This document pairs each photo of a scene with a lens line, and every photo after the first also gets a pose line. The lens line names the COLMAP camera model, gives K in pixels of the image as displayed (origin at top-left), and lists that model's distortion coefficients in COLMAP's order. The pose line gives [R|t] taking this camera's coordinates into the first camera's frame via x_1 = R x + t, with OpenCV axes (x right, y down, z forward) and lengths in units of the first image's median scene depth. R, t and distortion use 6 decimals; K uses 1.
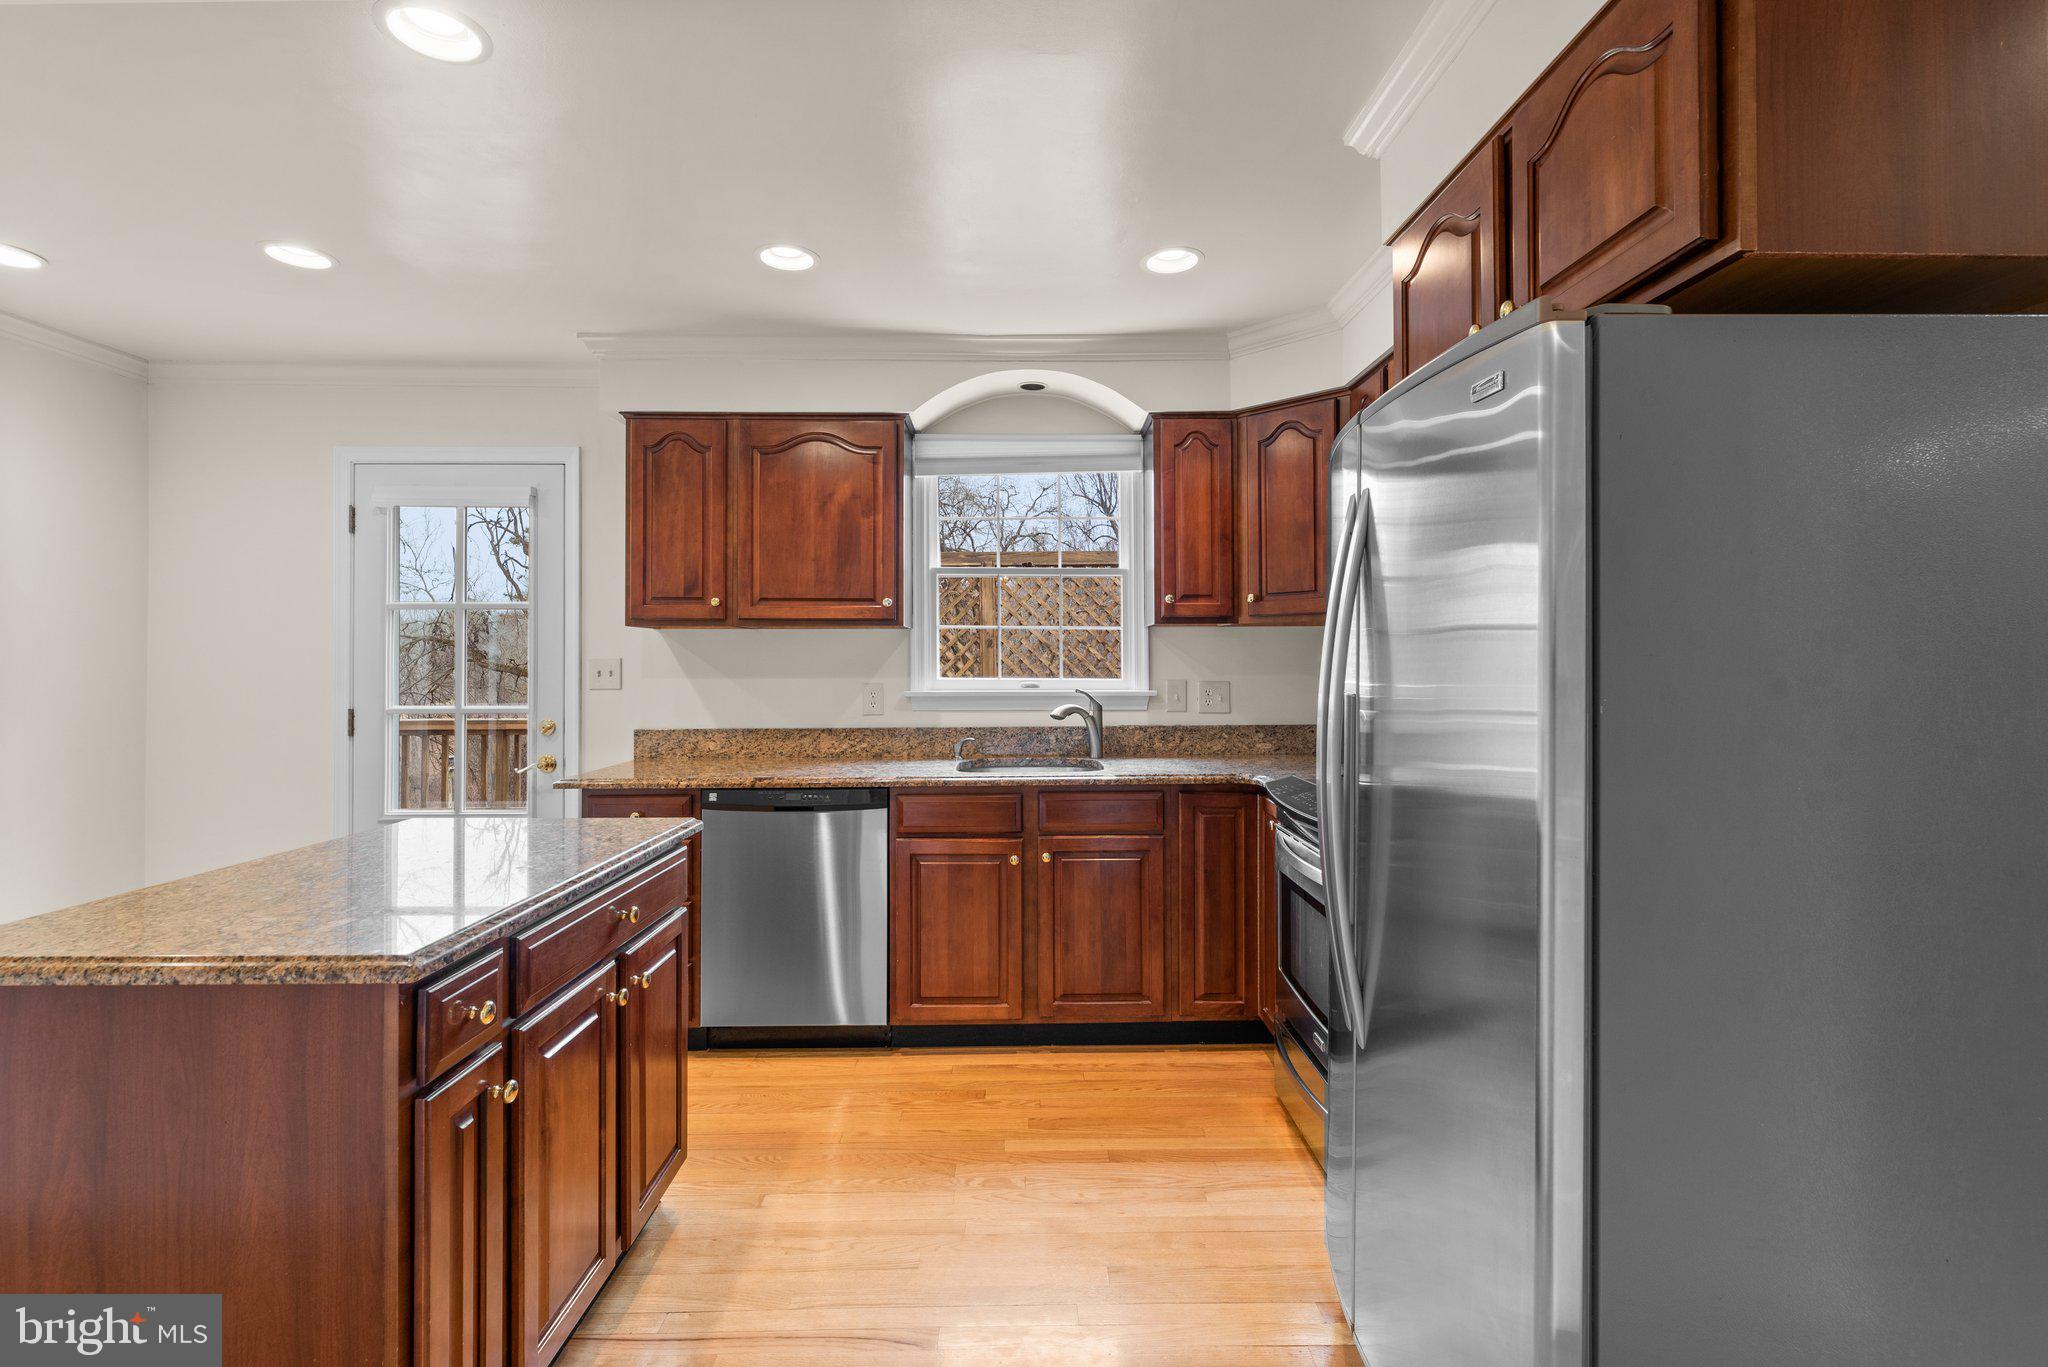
lens RADIAL K [[921.0, 0, 1034.0], [0, 921.0, 654.3], [0, 0, 1]] dist [0.000503, -0.000063]
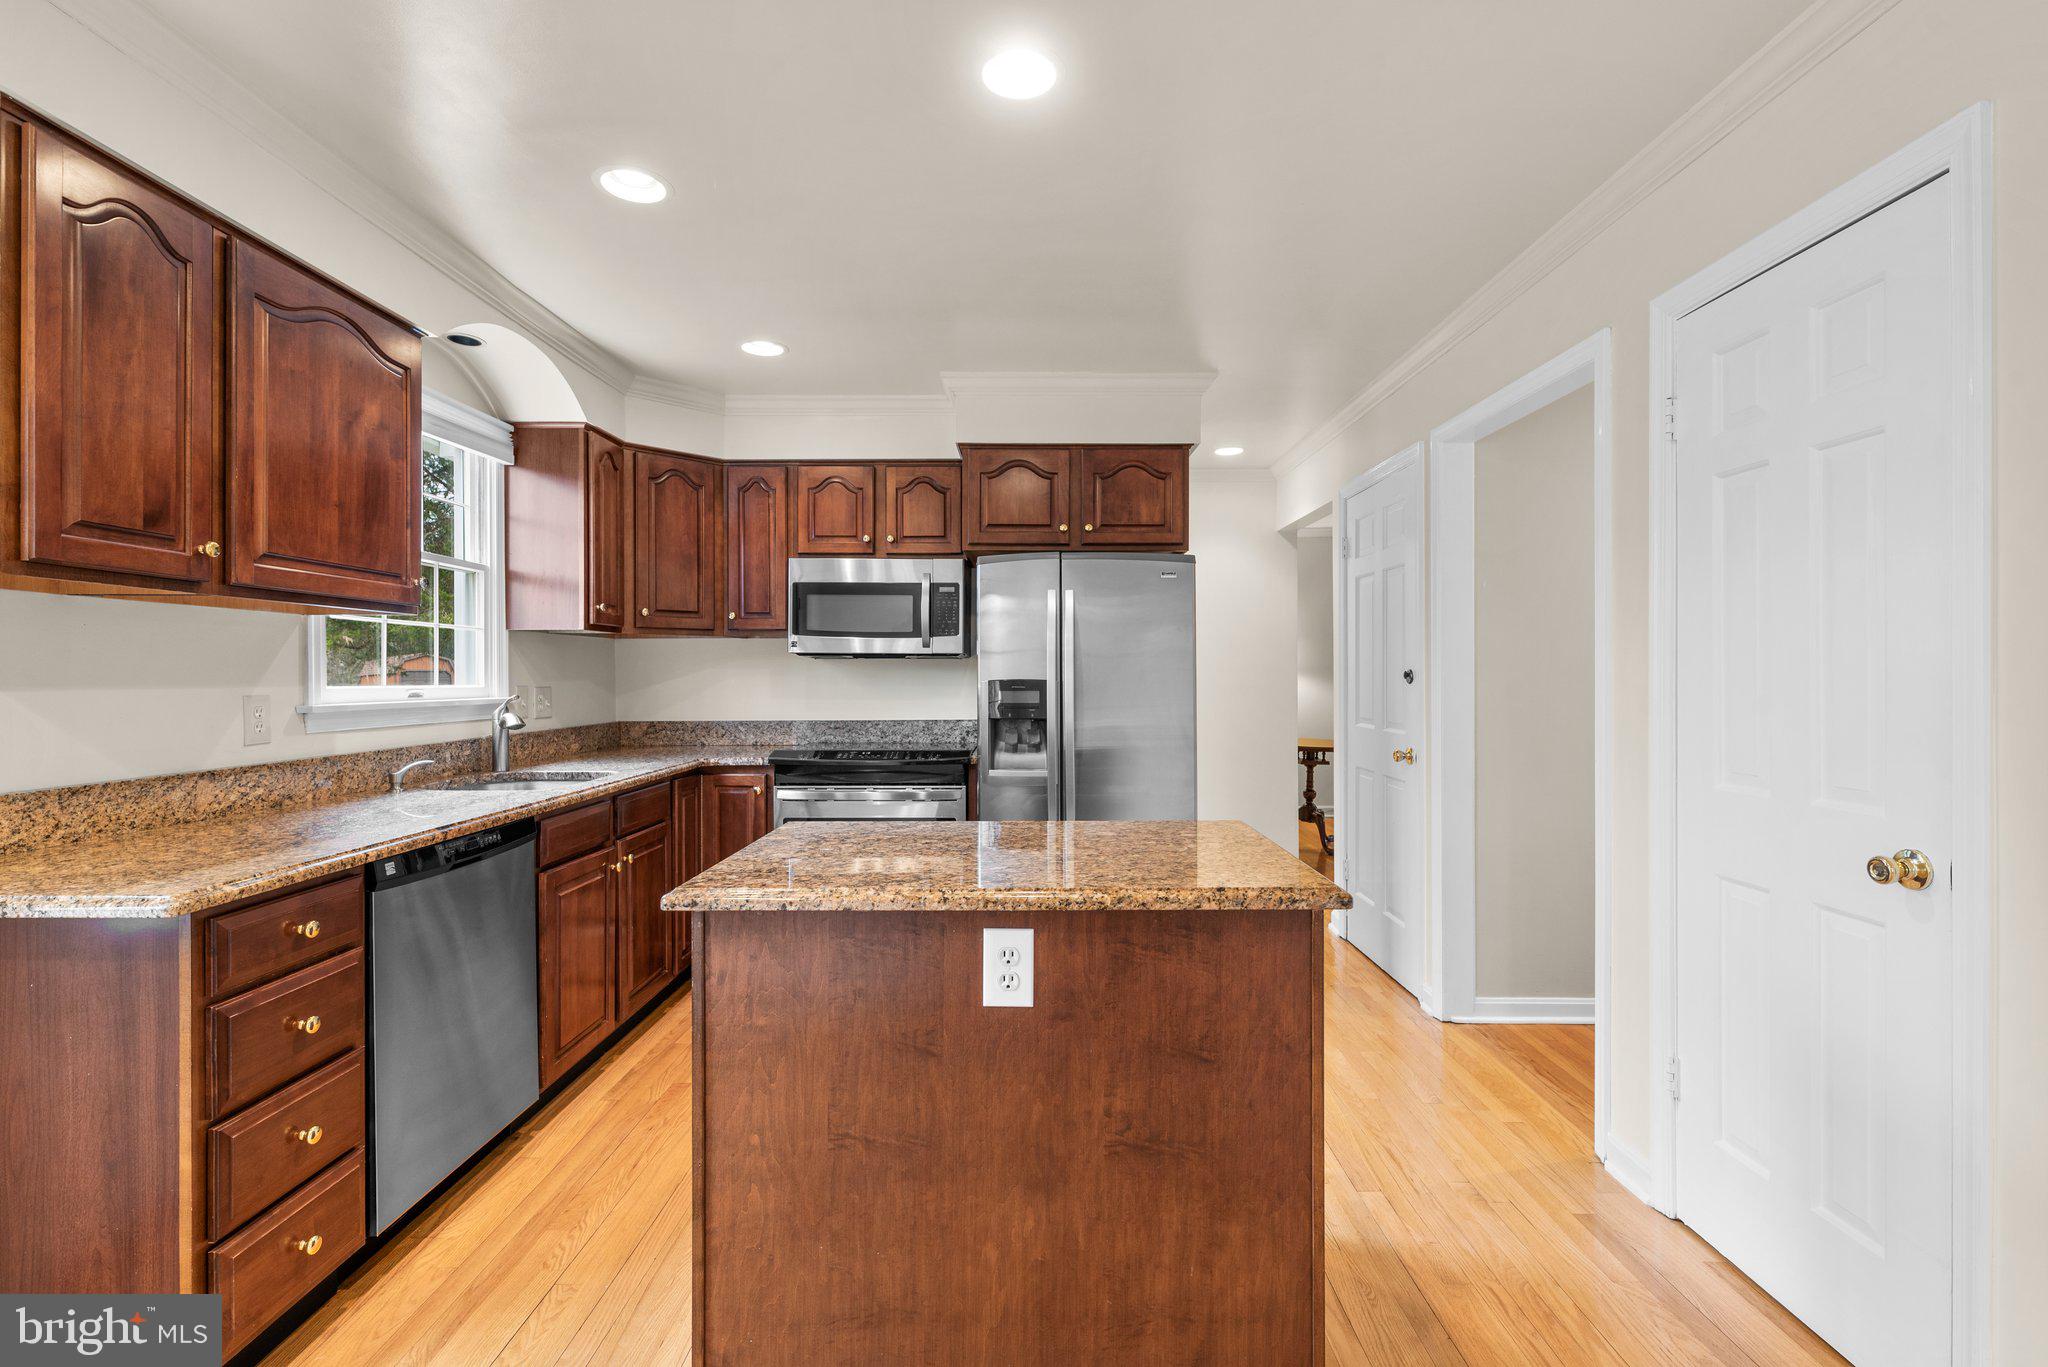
lens RADIAL K [[907.1, 0, 1028.9], [0, 907.1, 677.1], [0, 0, 1]] dist [0.000335, -0.000517]
pose [[0.021053, 0.000019, 0.999778, -0.875095], [-0.007549, 0.999971, 0.000140, 0.016220], [-0.999750, -0.007550, 0.021053, 0.489660]]
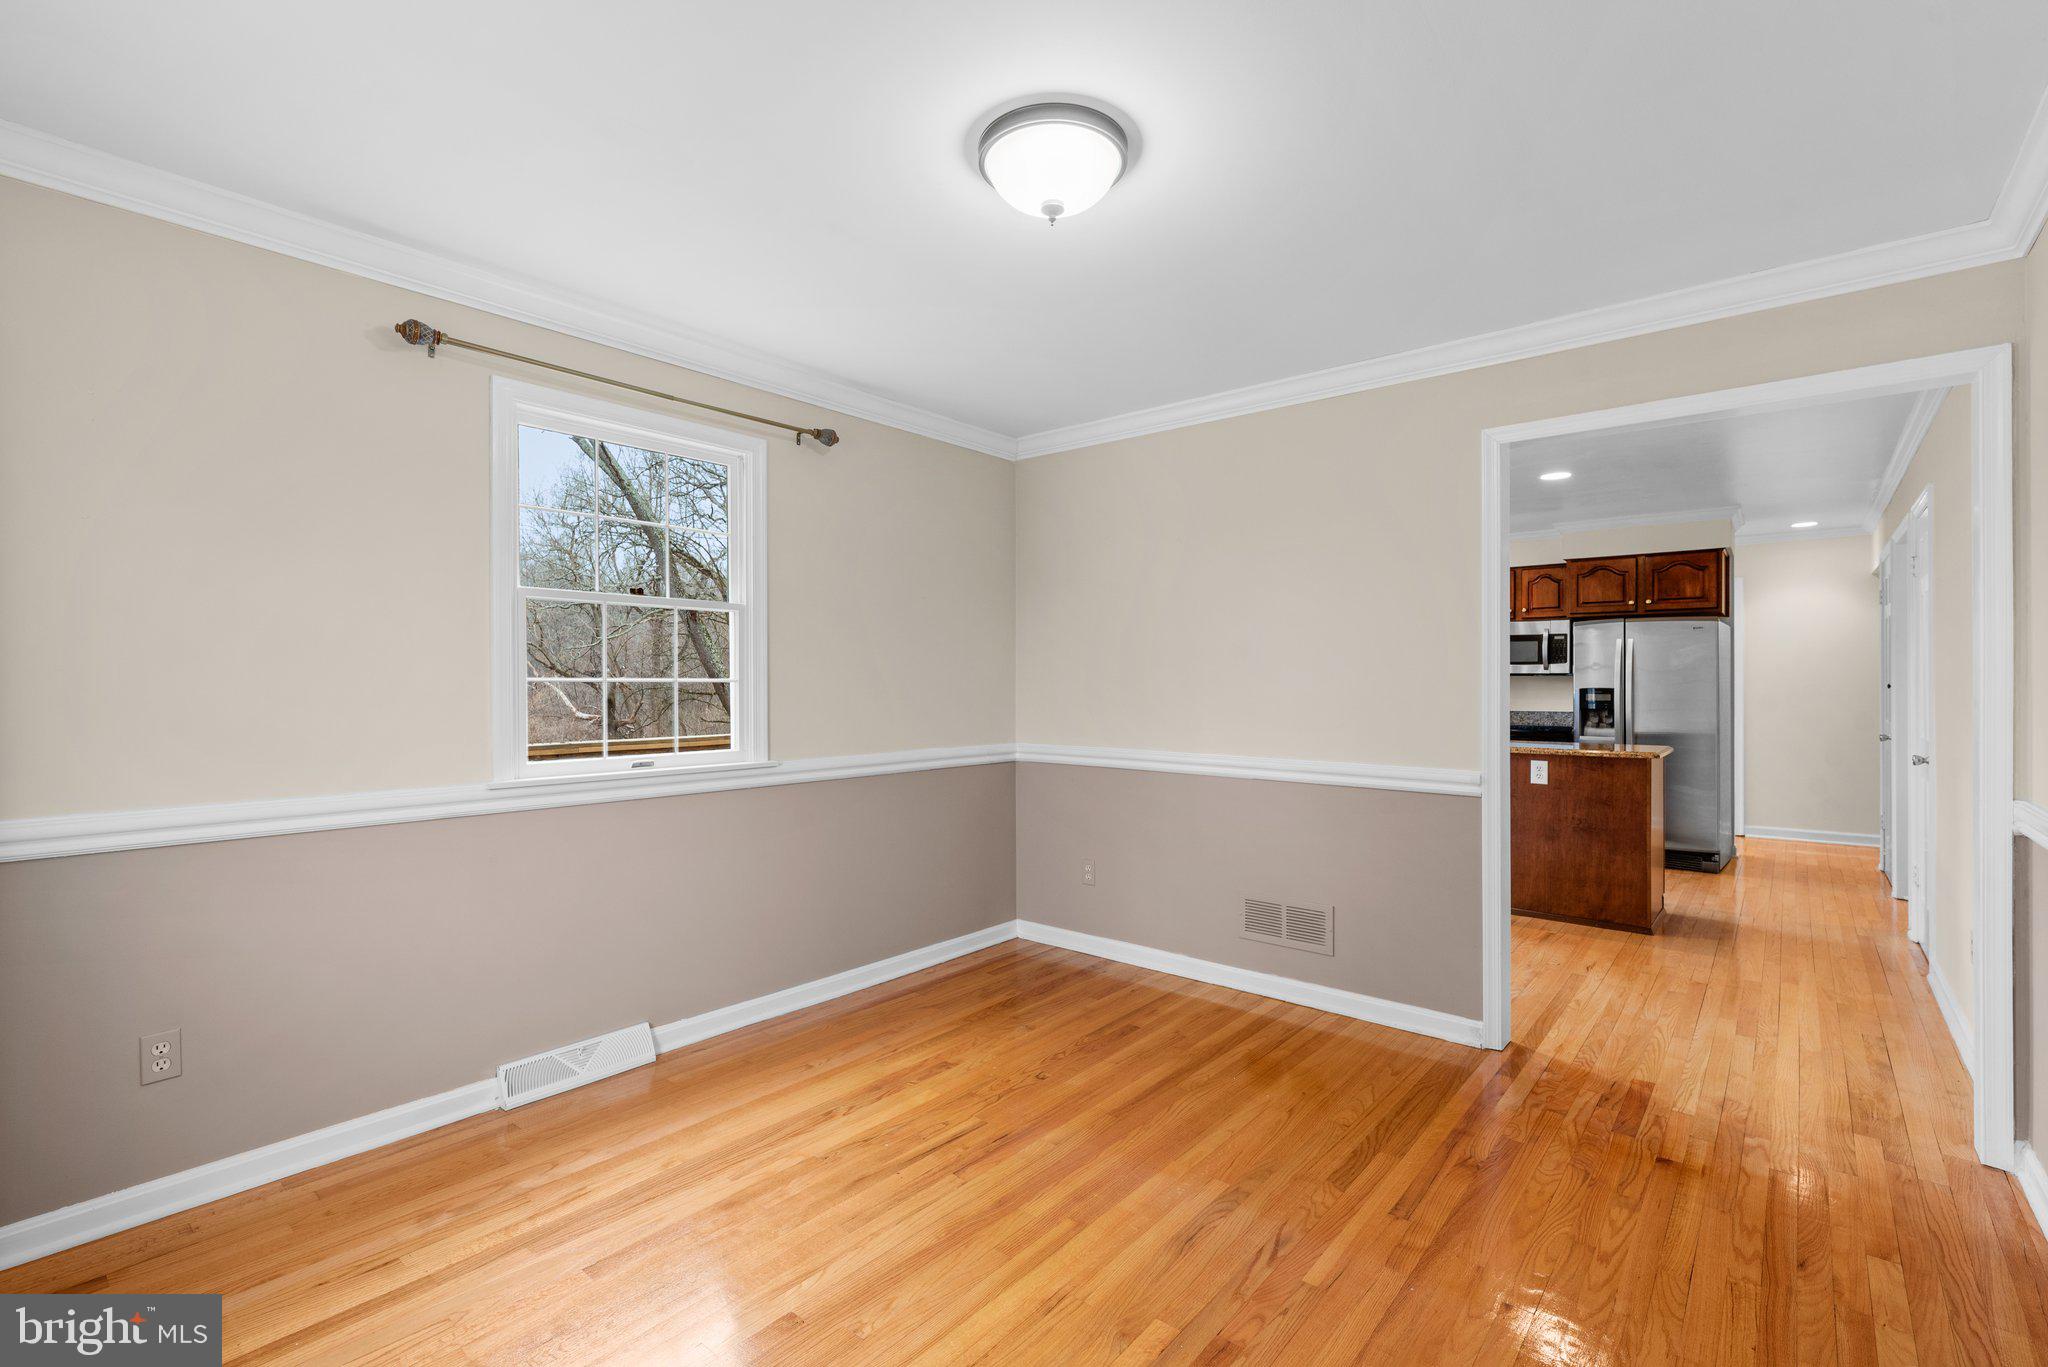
lens RADIAL K [[906.9, 0, 1019.5], [0, 906.9, 685.2], [0, 0, 1]] dist [0.000847, 0.000004]
pose [[0.662546, 0.001423, 0.749020, -2.110322], [-0.007891, 0.999956, 0.005081, 0.013617], [-0.748980, -0.009277, 0.662528, 0.163333]]
